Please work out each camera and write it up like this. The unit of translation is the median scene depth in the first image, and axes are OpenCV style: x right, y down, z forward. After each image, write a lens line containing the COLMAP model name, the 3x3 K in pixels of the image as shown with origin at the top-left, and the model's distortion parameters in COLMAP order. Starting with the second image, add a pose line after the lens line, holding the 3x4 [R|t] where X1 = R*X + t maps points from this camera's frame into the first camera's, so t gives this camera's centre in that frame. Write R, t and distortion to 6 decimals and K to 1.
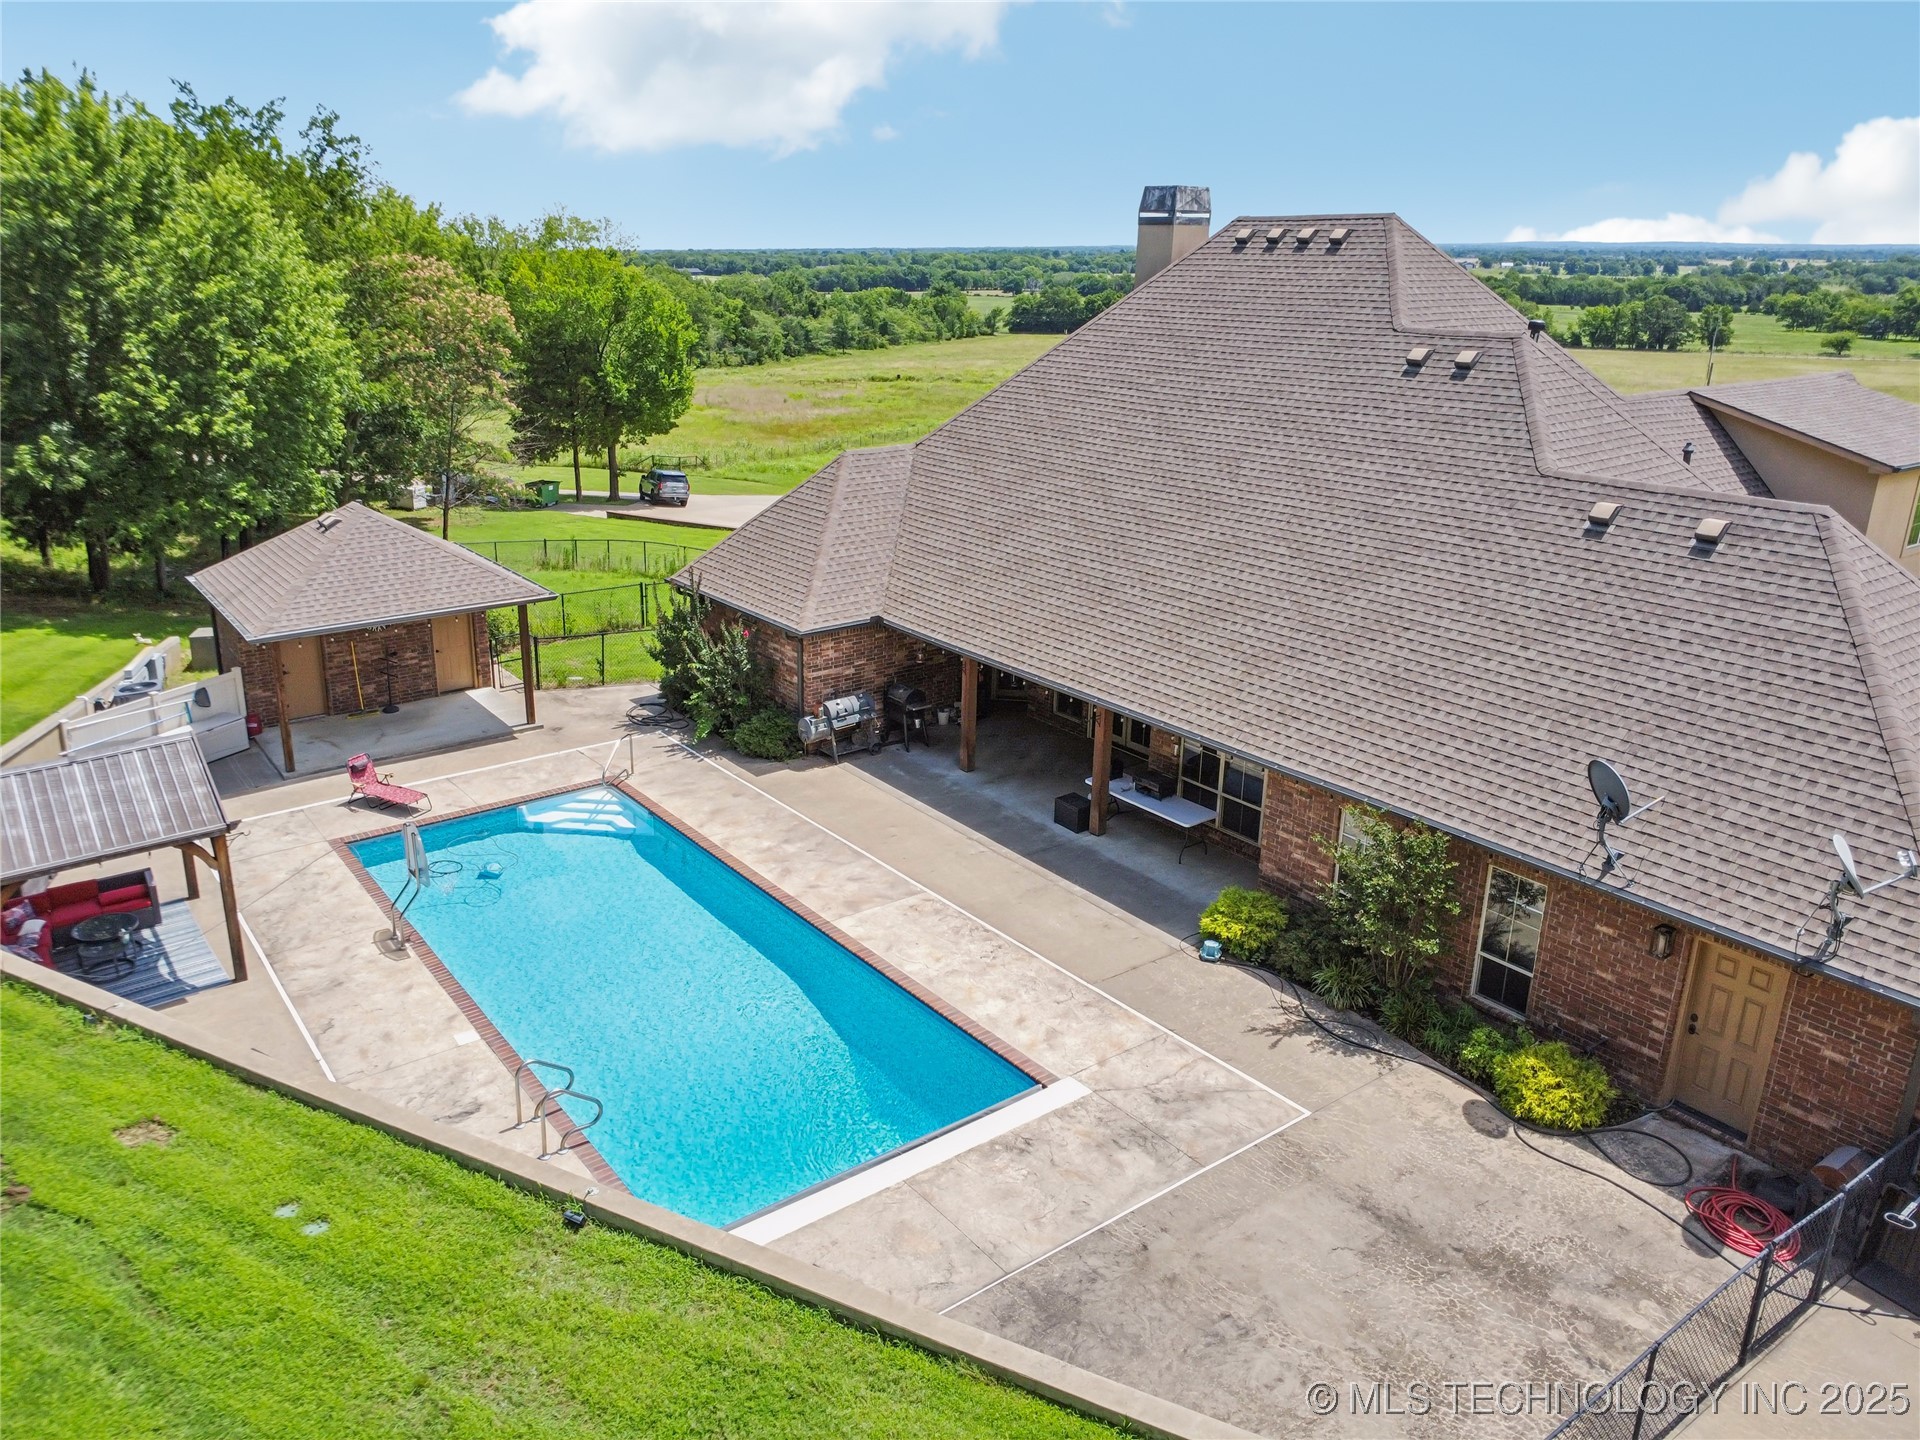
lens RADIAL K [[1434.7, 0, 951.9], [0, 1434.7, 704.8], [0, 0, 1]] dist [-0.035523, 0.001723]
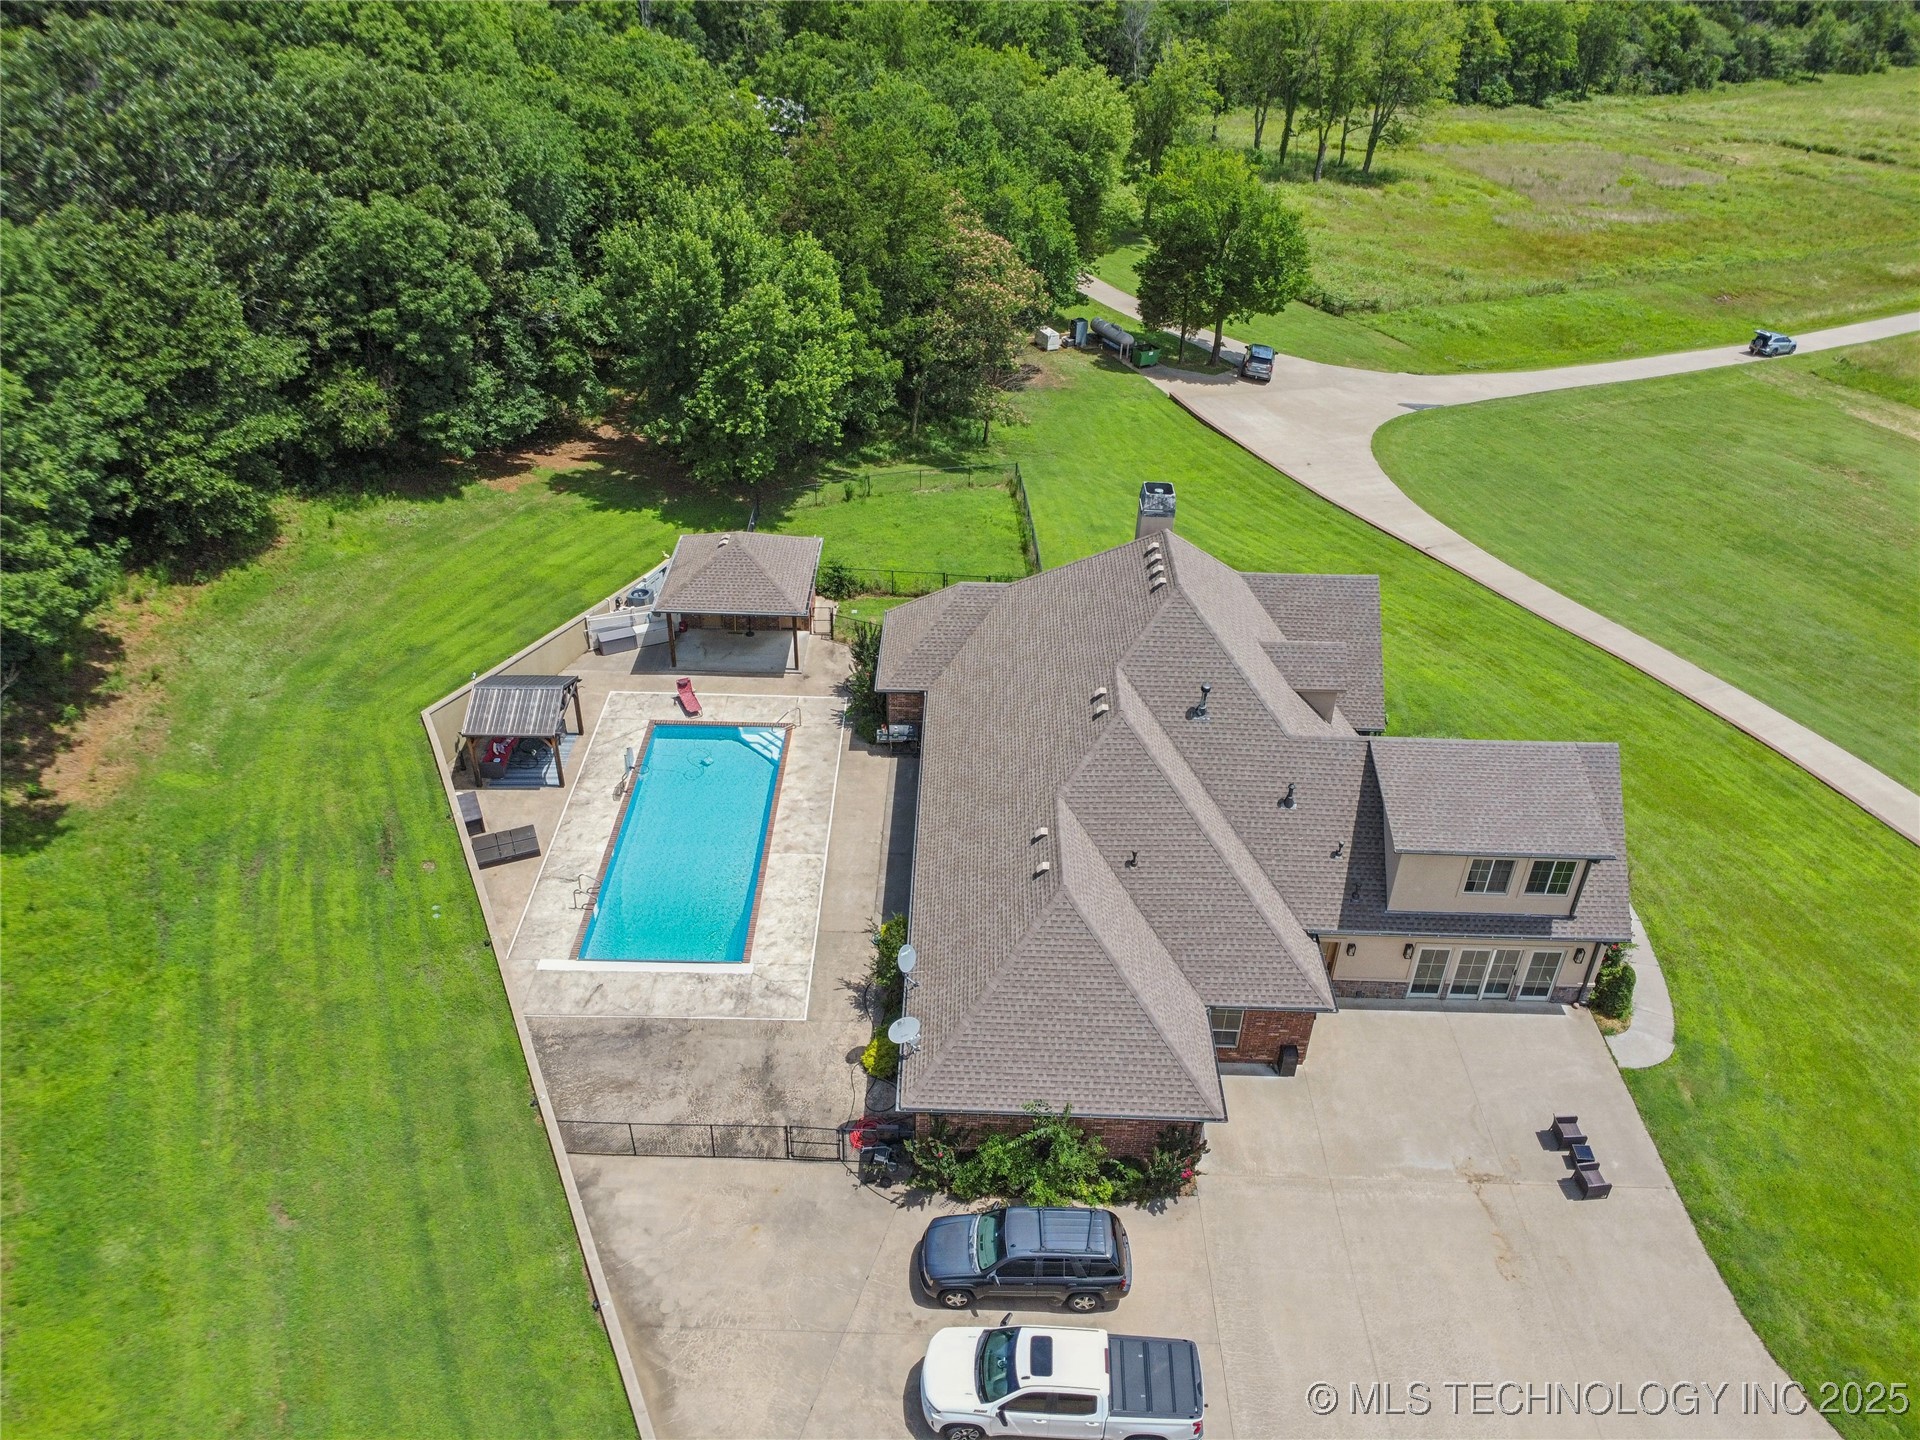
lens RADIAL K [[1434.7, 0, 950.9], [0, 1434.7, 719.7], [0, 0, 1]] dist [-0.035523, 0.001723]
pose [[0.812598, 0.331786, -0.479170, 0.816623], [-0.211630, 0.934006, 0.287830, -0.529121], [0.543045, -0.132484, 0.829186, -0.455260]]
